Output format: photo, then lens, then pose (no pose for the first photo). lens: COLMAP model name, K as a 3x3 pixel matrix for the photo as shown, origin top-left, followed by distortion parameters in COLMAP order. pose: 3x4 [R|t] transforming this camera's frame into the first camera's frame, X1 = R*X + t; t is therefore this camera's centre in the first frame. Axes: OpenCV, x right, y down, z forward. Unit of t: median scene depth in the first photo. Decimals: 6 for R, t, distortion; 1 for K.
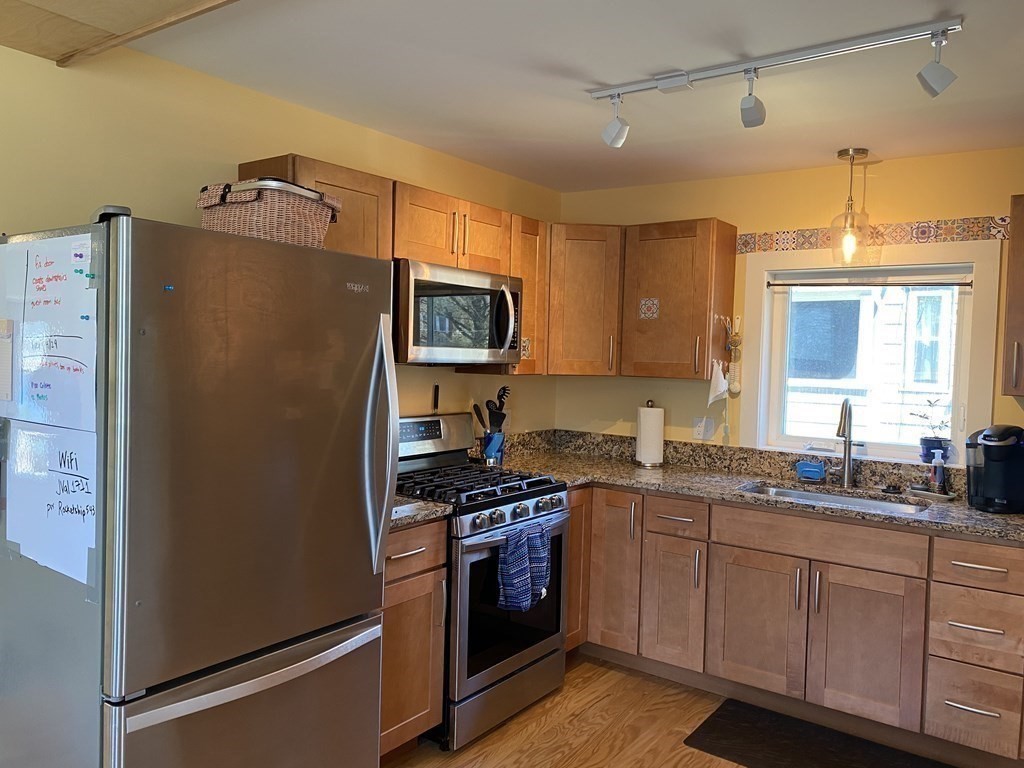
lens RADIAL K [[780.3, 0, 516.5], [0, 780.3, 380.1], [0, 0, 1]] dist [0.040297, -0.033843]
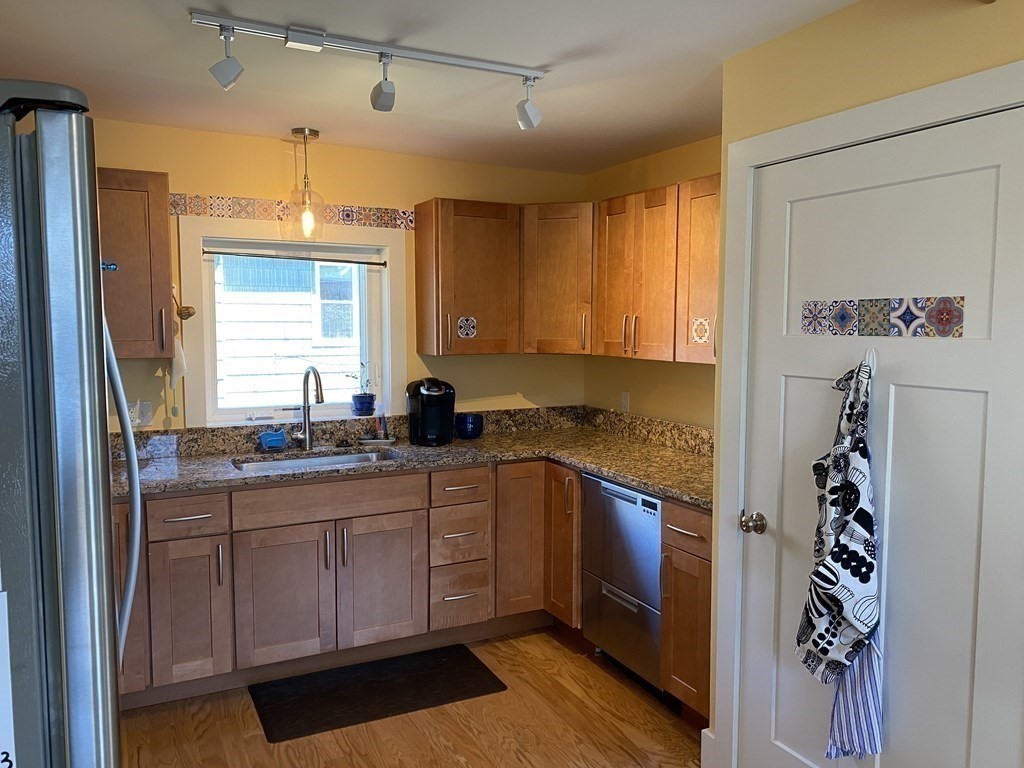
lens RADIAL K [[780.3, 0, 516.1], [0, 780.3, 382.7], [0, 0, 1]] dist [0.040297, -0.033843]
pose [[0.453015, -0.099356, 0.885949, -0.404375], [0.042618, 0.995048, 0.089799, -0.039161], [-0.890483, -0.002923, 0.455006, 0.272393]]
